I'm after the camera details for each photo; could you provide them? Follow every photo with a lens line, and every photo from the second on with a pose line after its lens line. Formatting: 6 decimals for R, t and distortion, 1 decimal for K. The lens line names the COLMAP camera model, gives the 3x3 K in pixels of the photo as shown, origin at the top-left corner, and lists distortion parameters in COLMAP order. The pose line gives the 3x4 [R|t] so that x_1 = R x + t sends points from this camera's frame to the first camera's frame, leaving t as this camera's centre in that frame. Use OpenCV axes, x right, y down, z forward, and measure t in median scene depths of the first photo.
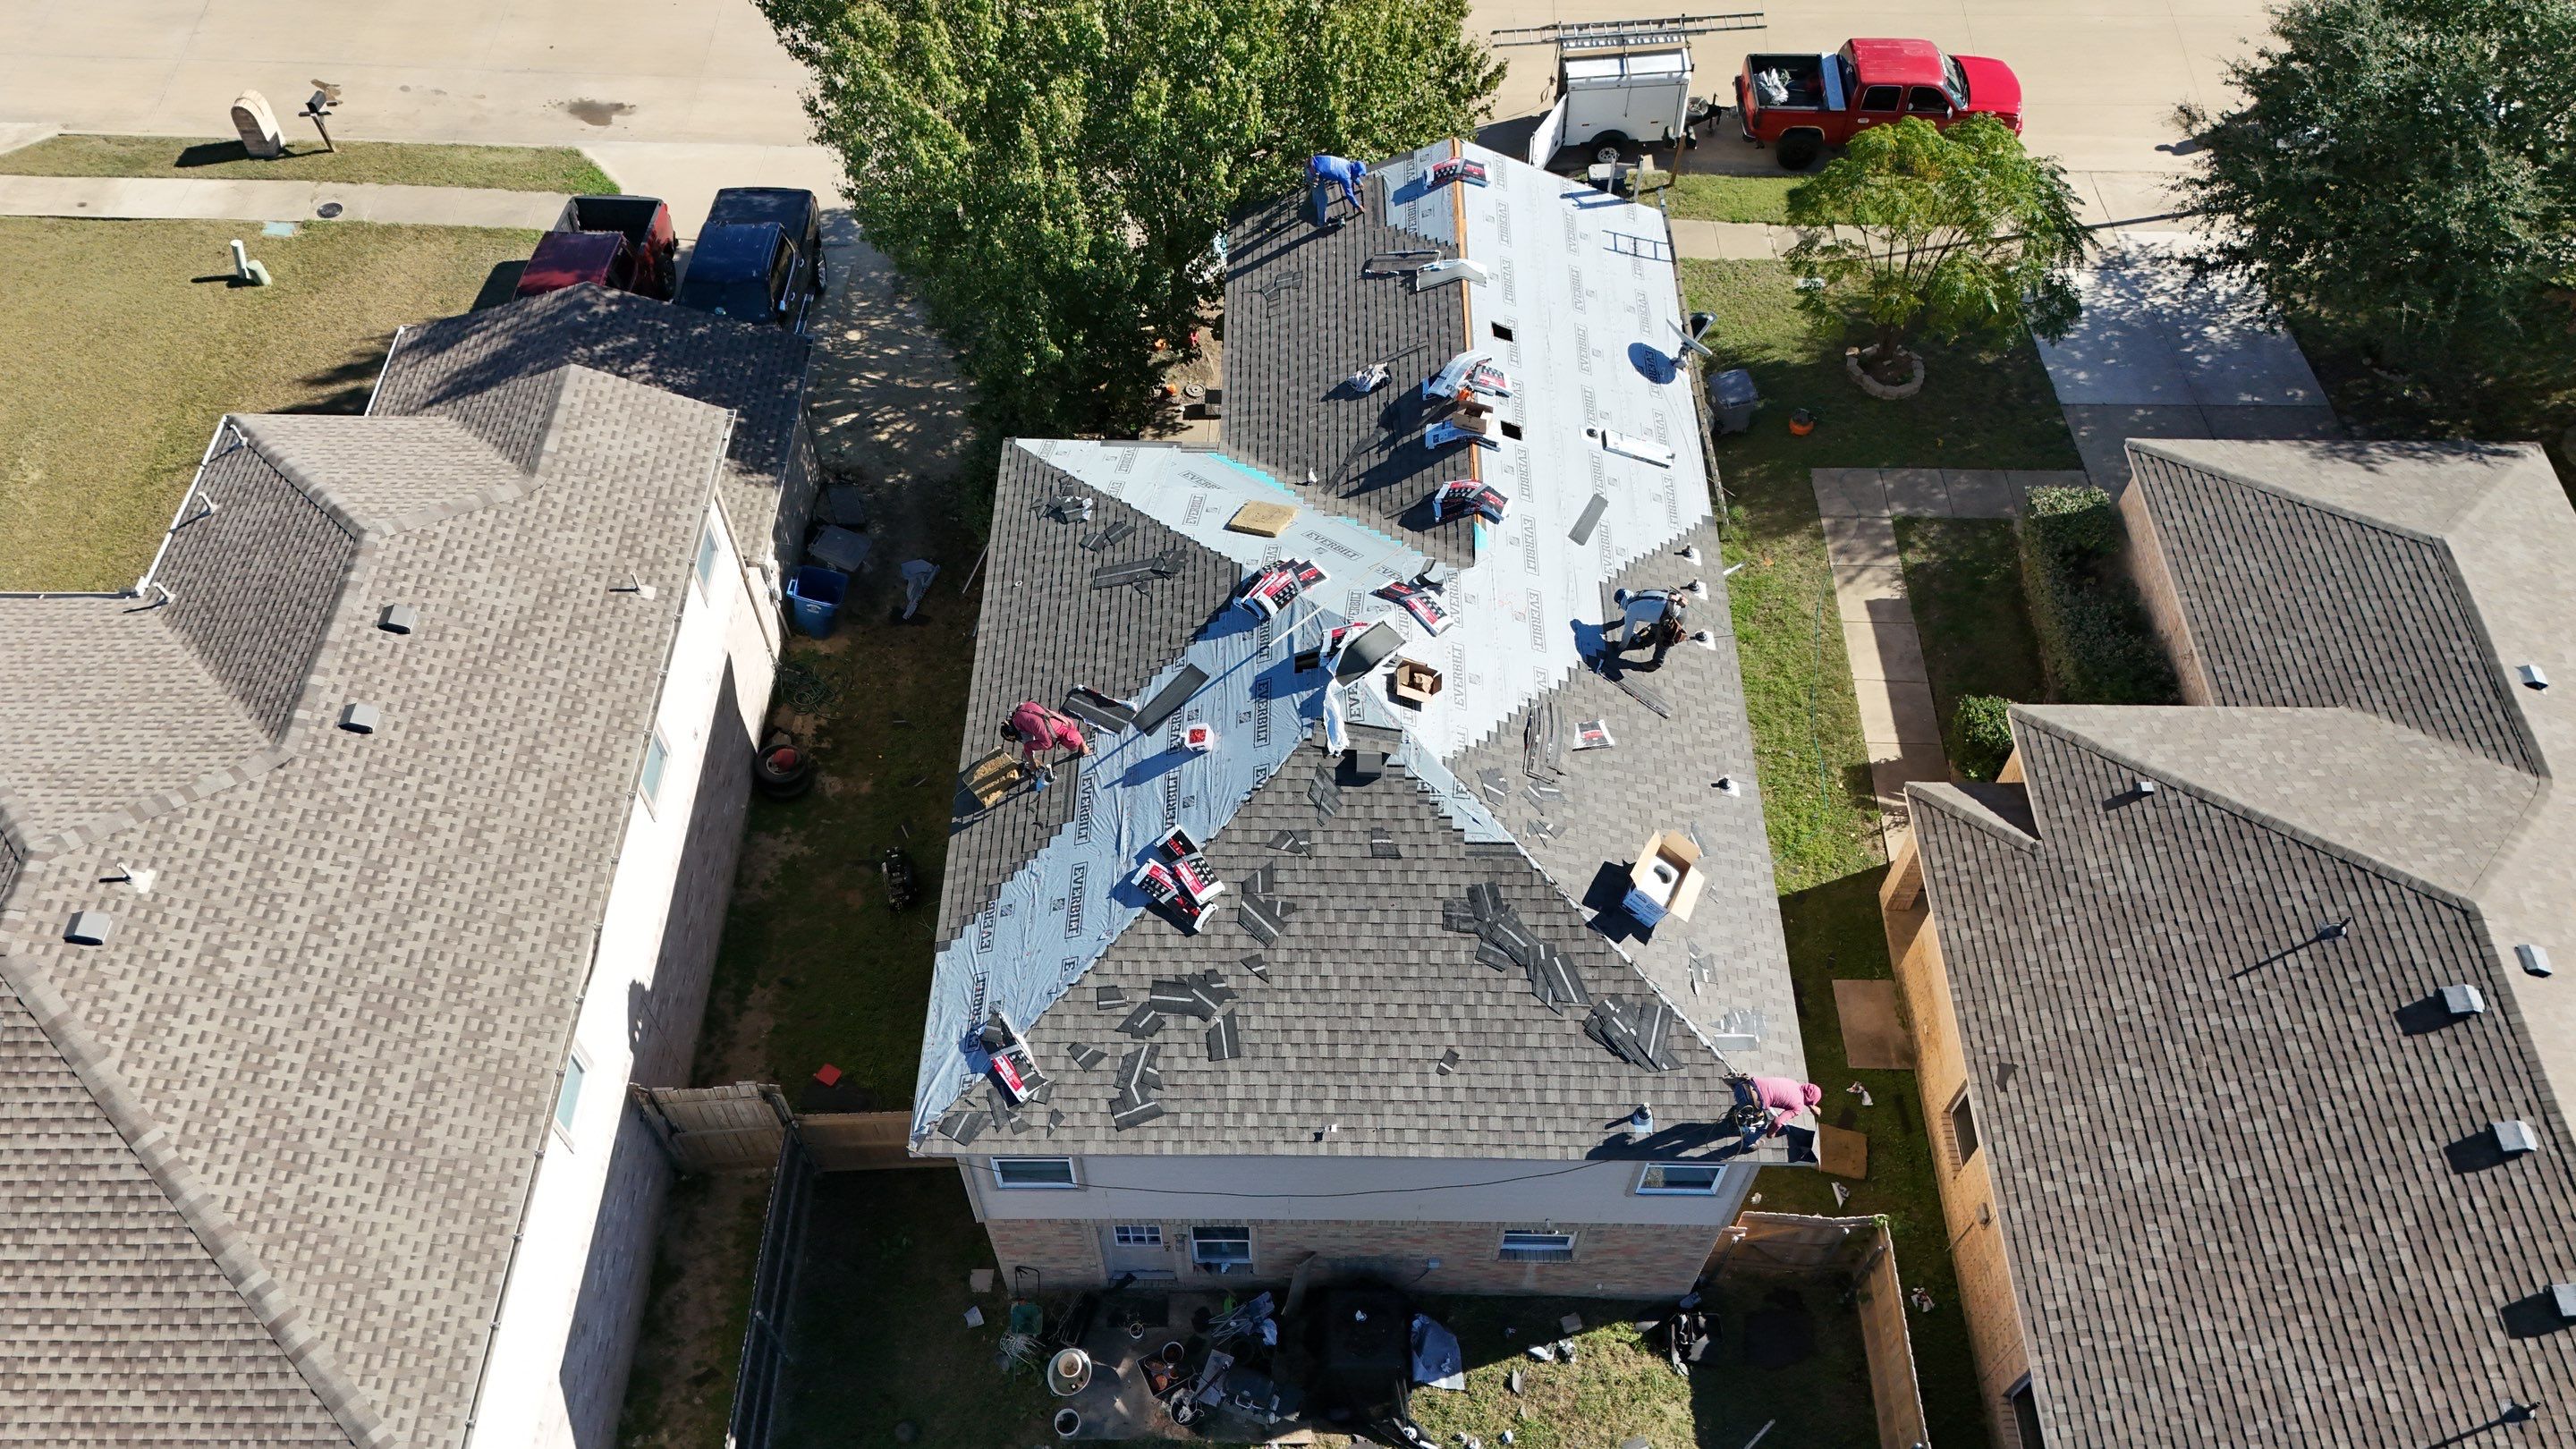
lens RADIAL K [[1868.6, 0, 1292.3], [0, 1868.6, 728.4], [0, 0, 1]] dist [0.070565, -0.050307]
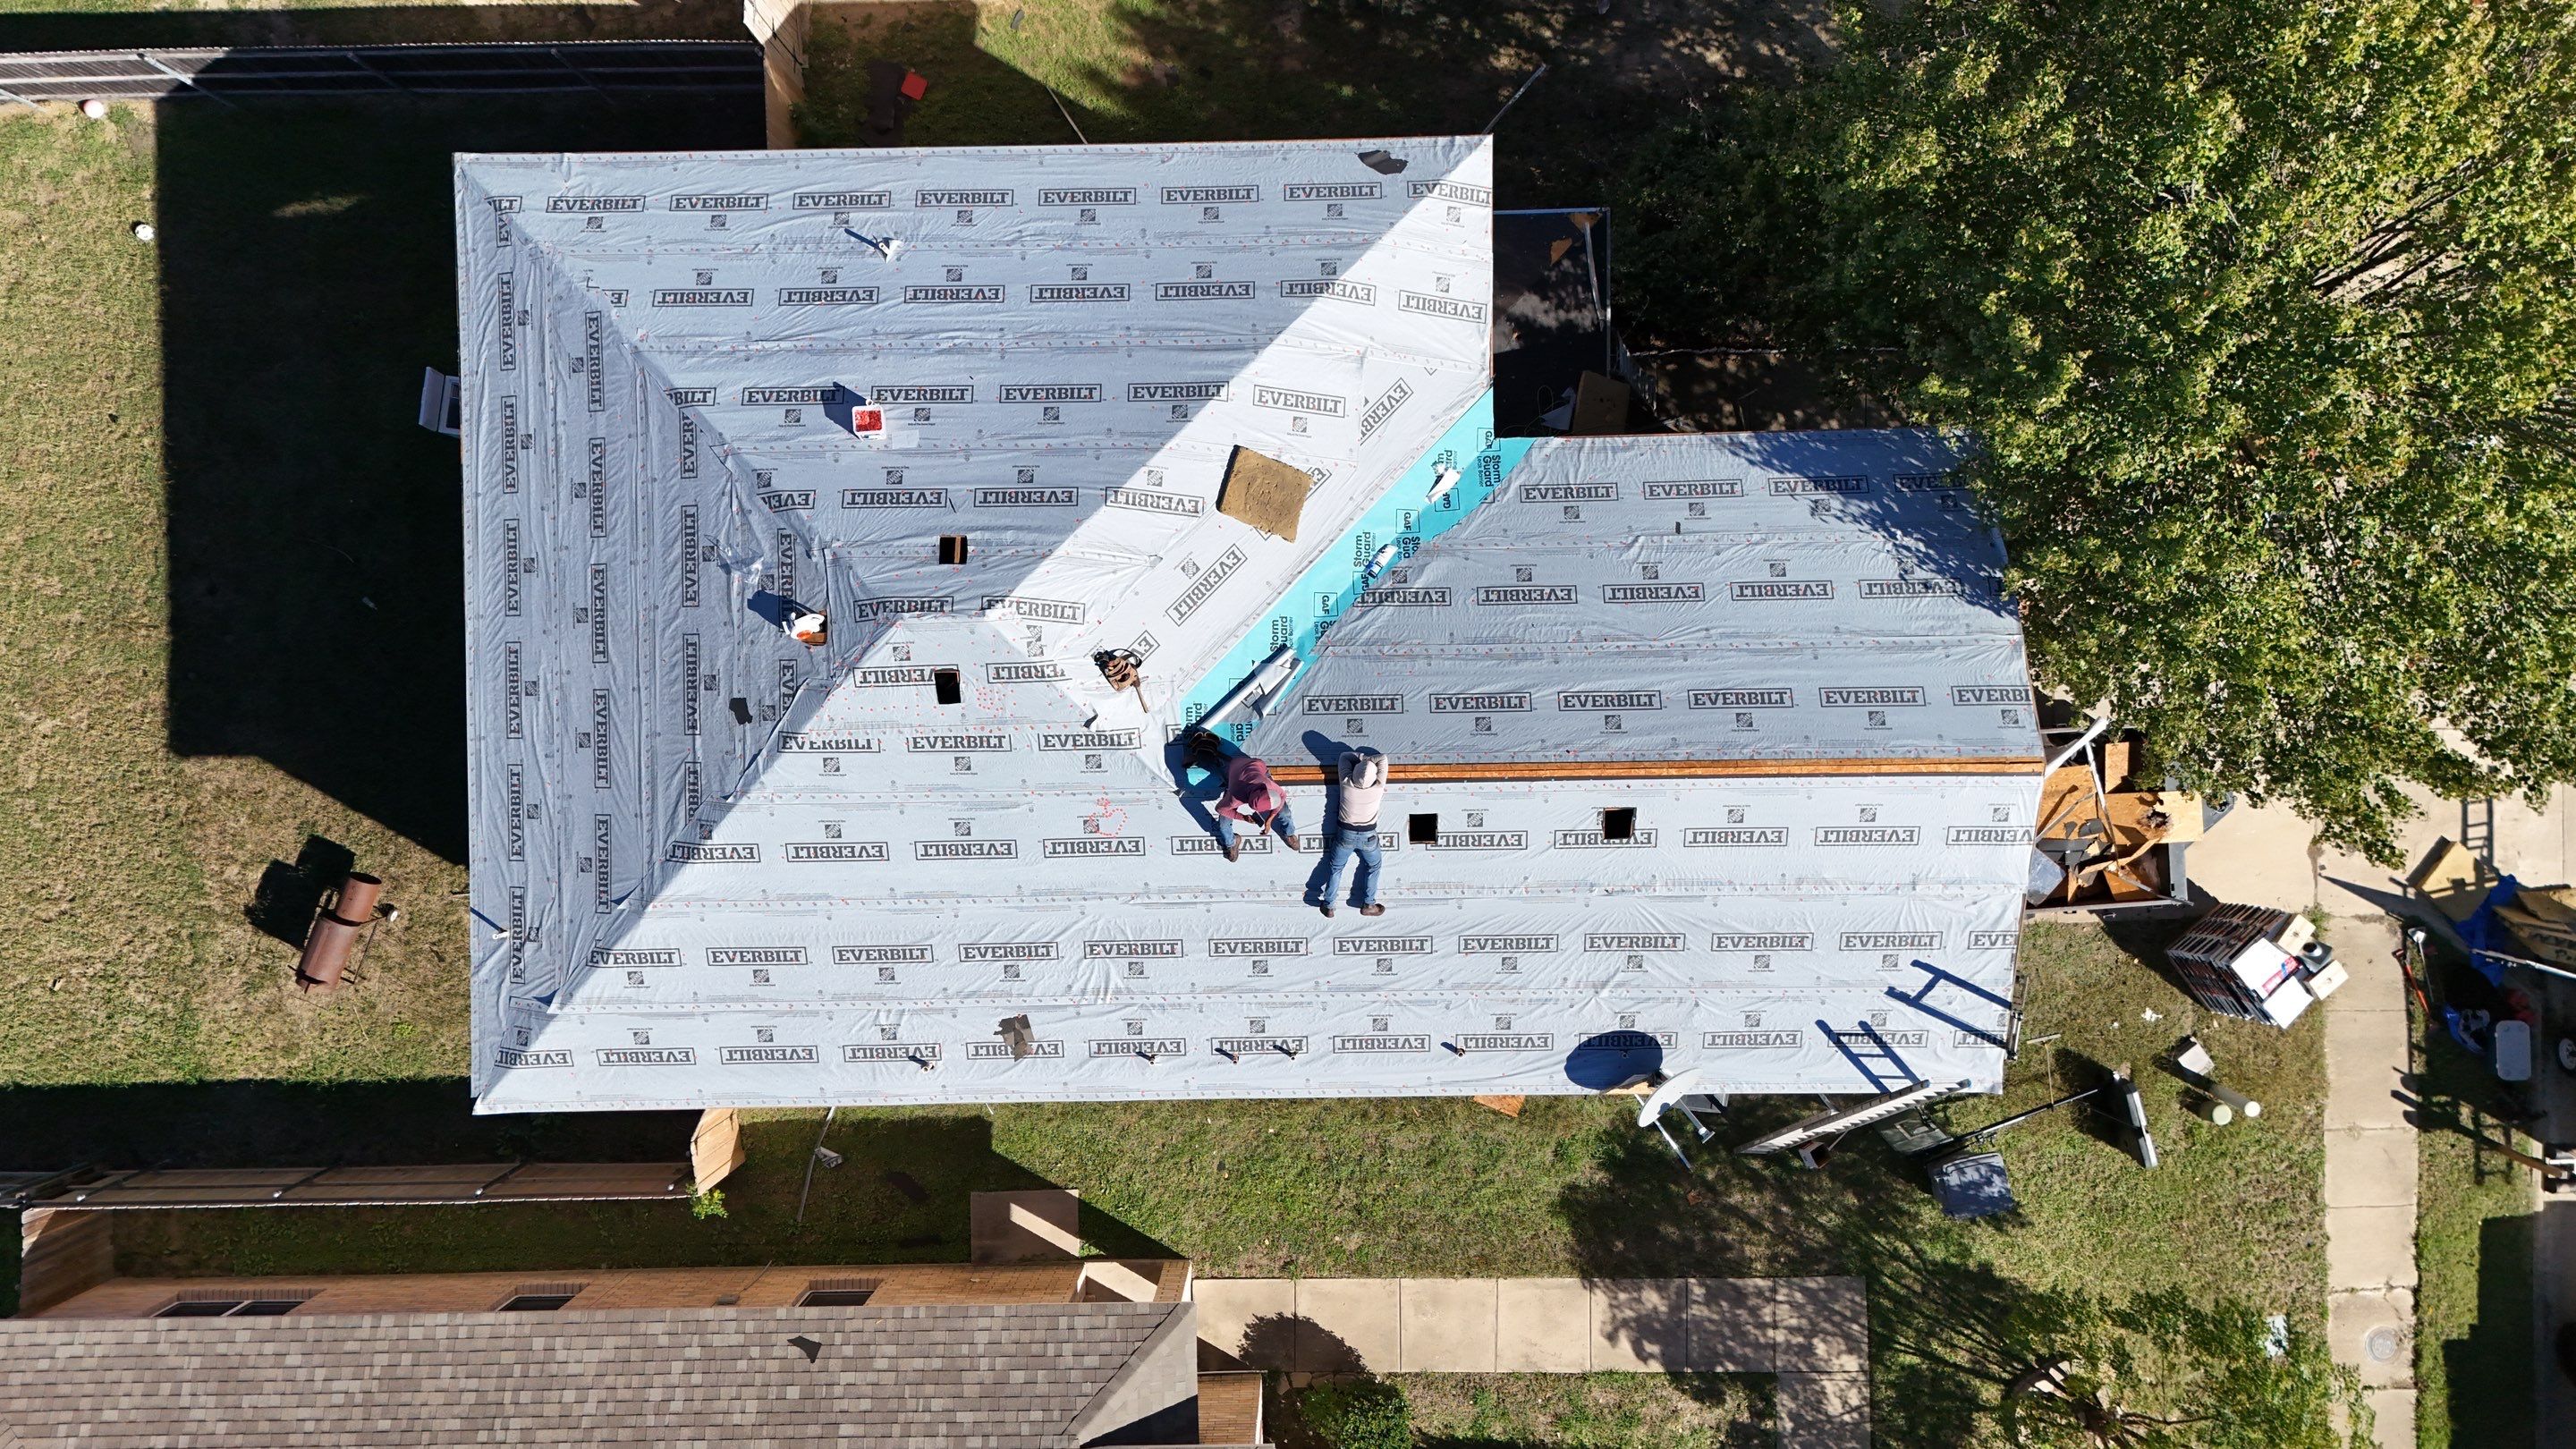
lens RADIAL K [[1882.2, 0, 1288.0], [0, 1882.2, 724.5], [0, 0, 1]] dist [0.032791, -0.001930]
pose [[0.024068, 0.999710, 0.000133, 0.084679], [-0.805339, 0.019310, 0.592501, -0.619483], [0.592326, -0.014367, 0.805570, 0.438828]]
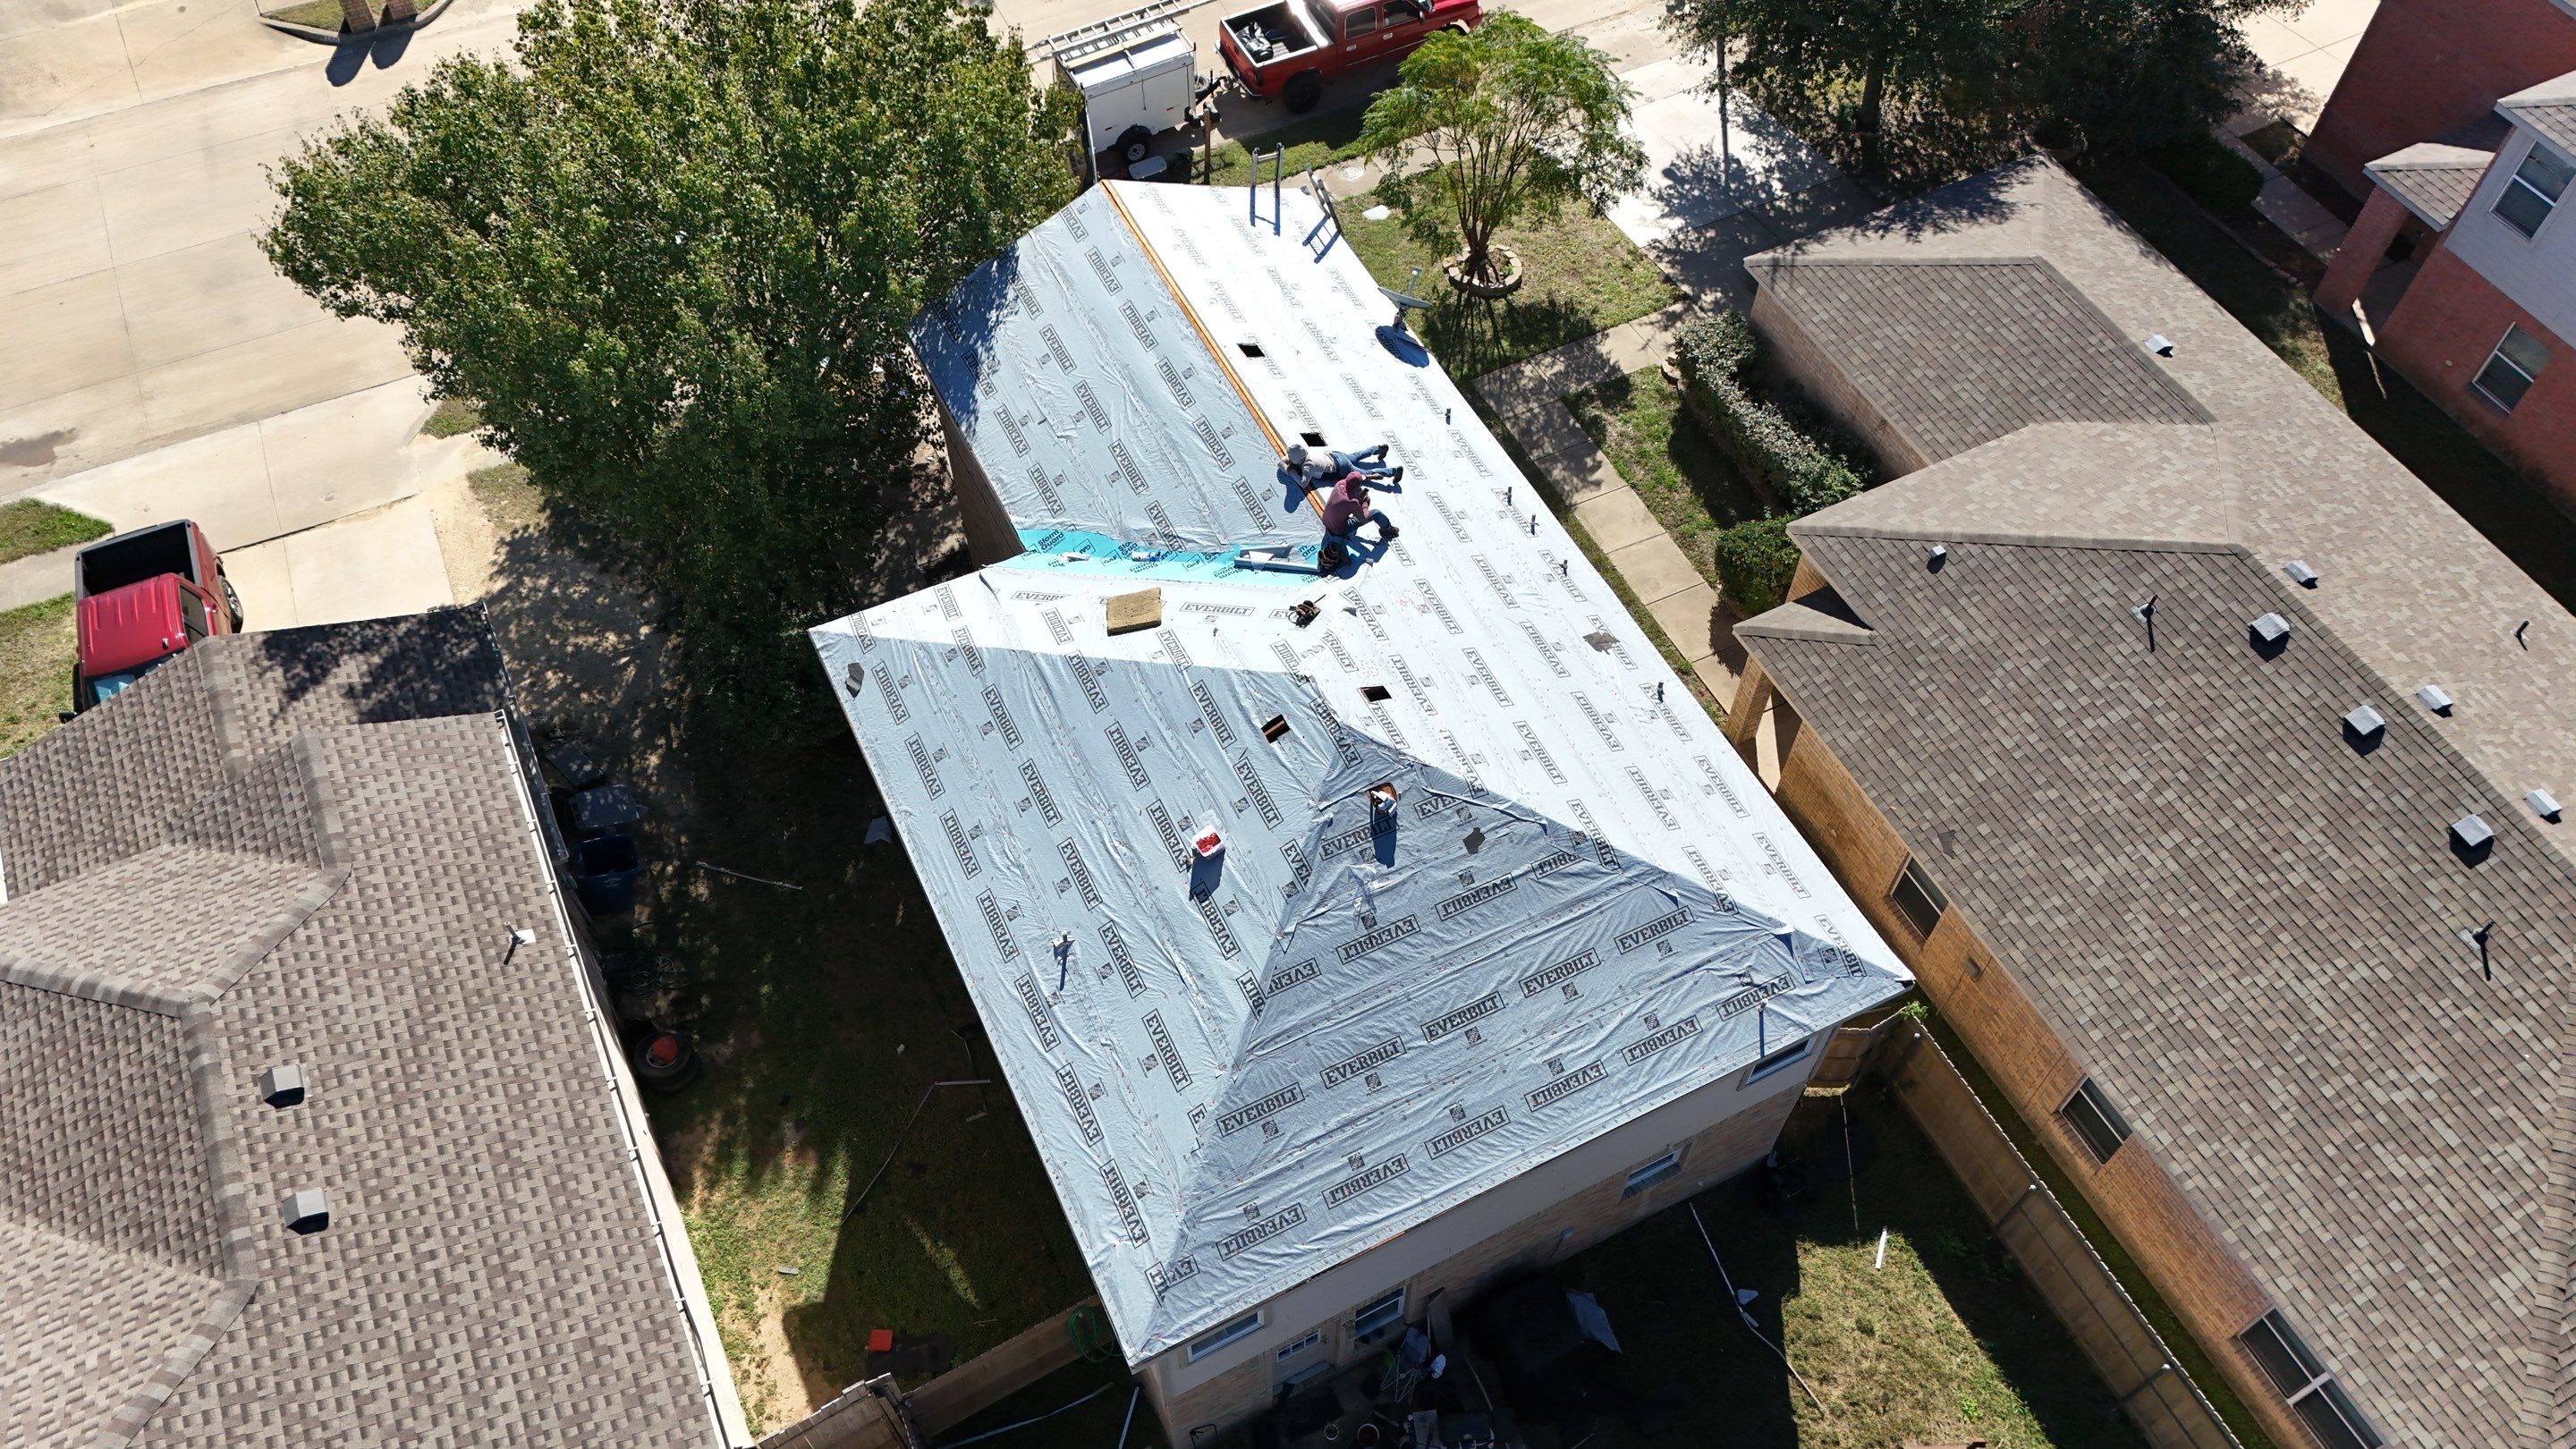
lens RADIAL K [[1868.6, 0, 1292.3], [0, 1868.6, 728.4], [0, 0, 1]] dist [0.070565, -0.050307]
pose [[0.892064, -0.373970, 0.253709, -0.232064], [0.371709, 0.926492, 0.058697, -0.089855], [-0.257010, 0.041945, 0.965498, 0.052278]]
